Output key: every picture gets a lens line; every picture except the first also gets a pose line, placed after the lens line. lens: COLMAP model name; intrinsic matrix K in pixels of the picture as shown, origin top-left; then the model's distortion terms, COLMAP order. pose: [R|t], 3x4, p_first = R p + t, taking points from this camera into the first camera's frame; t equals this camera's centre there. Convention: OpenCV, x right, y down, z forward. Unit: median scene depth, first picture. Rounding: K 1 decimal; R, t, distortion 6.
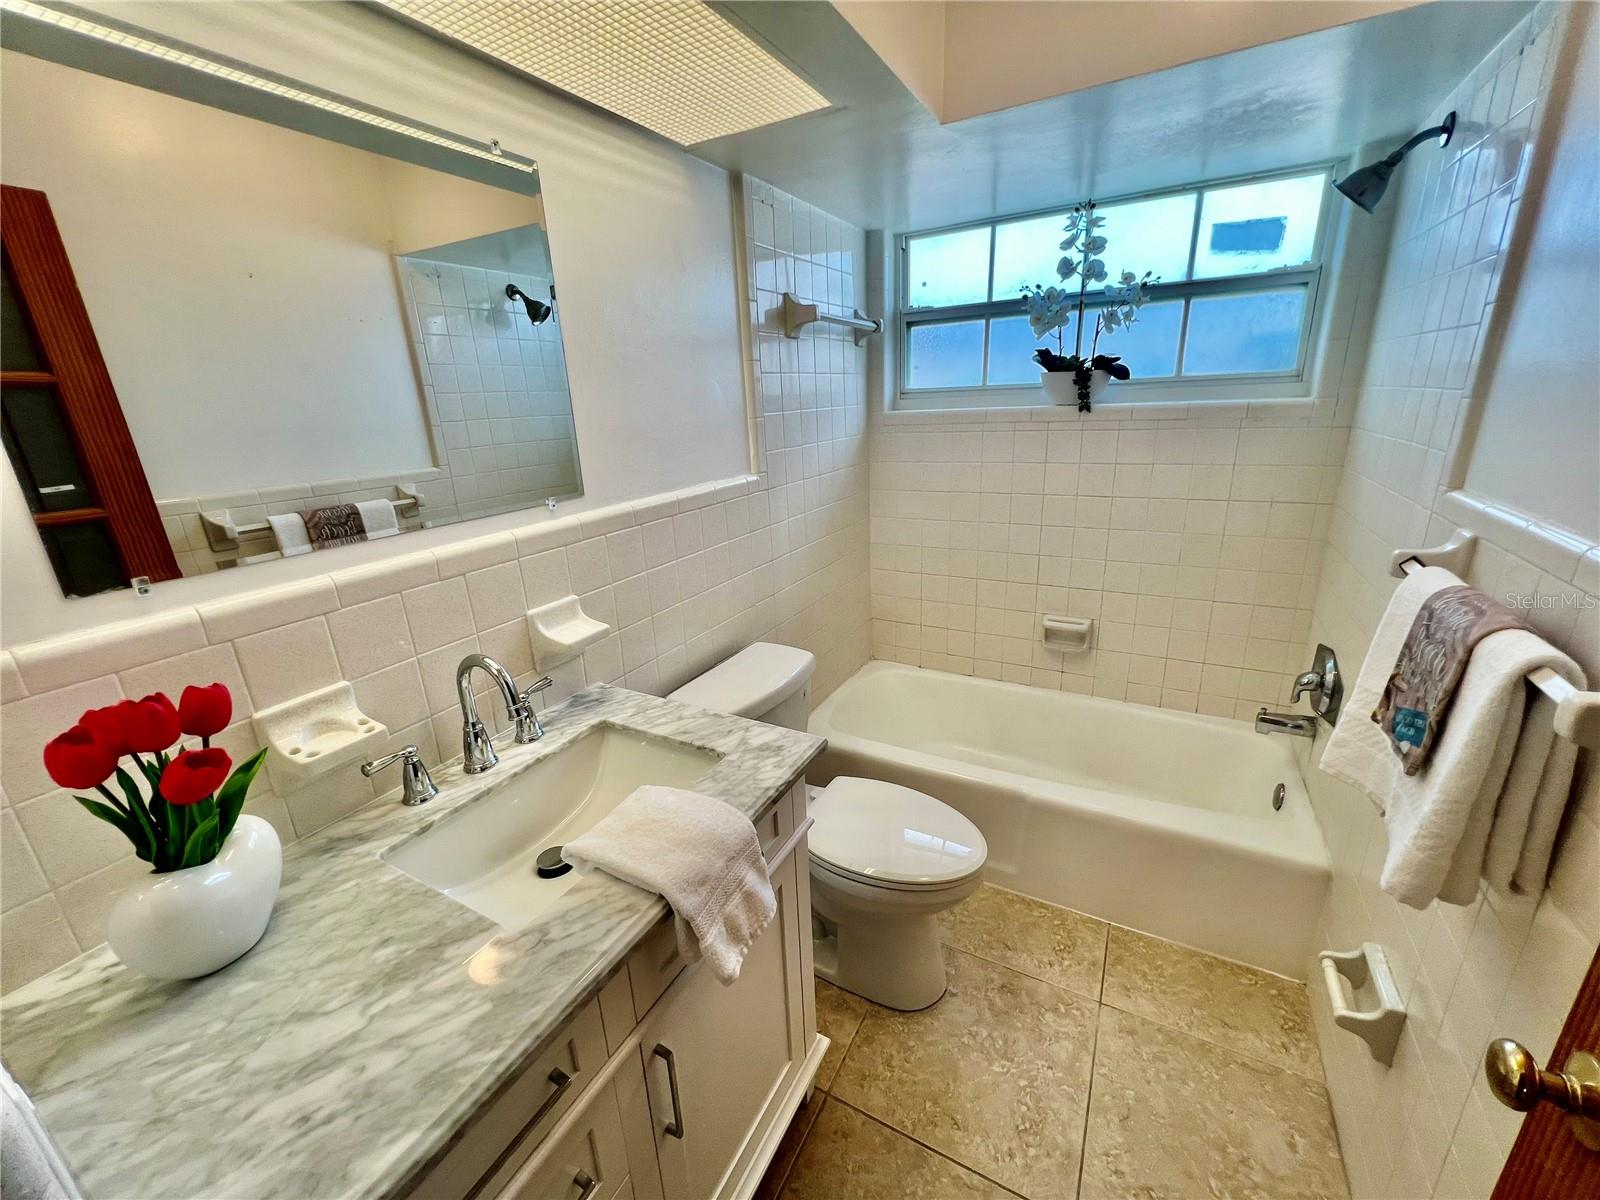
lens RADIAL K [[643.4, 0, 796.9], [0, 643.4, 595.8], [0, 0, 1]] dist [-0.004251, 0.002222]
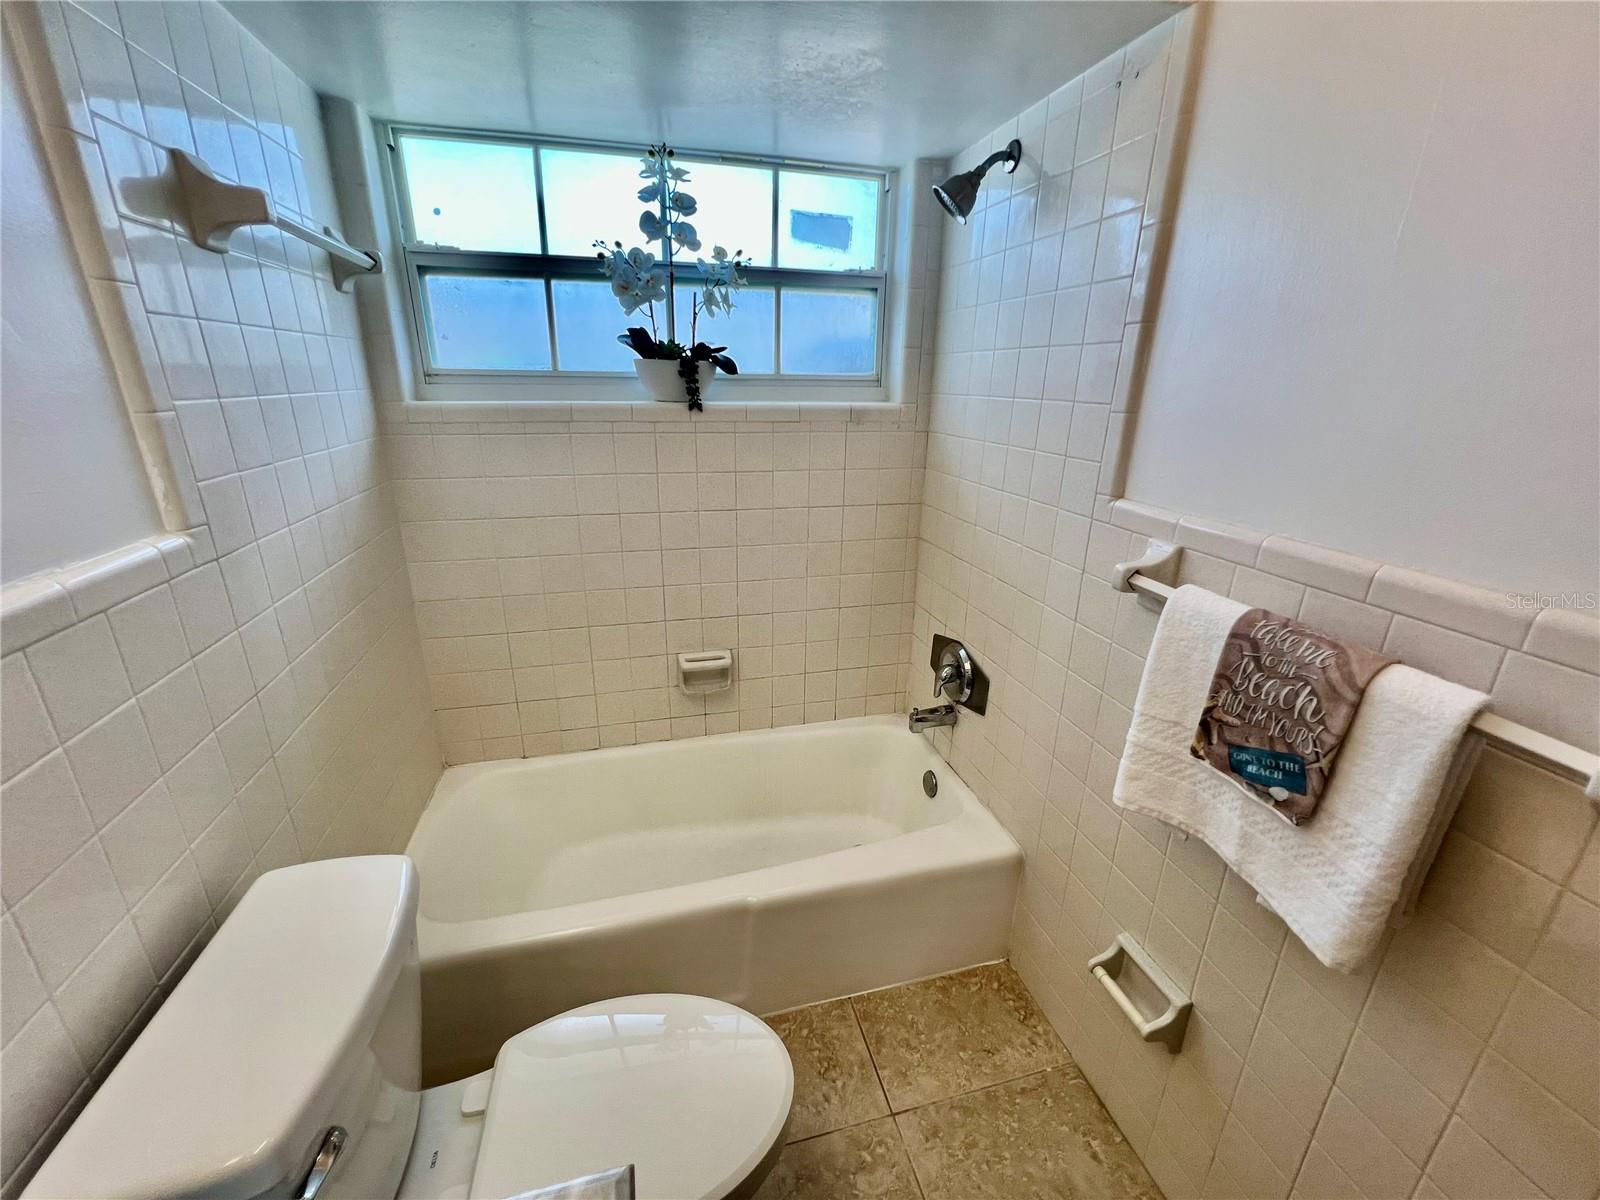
lens RADIAL K [[643.4, 0, 796.9], [0, 643.4, 595.8], [0, 0, 1]] dist [-0.004251, 0.002222]
pose [[0.721173, -0.169904, 0.671596, -0.056253], [0.161045, 0.984016, 0.076008, -0.097775], [-0.673775, 0.053343, 0.737008, 0.328212]]
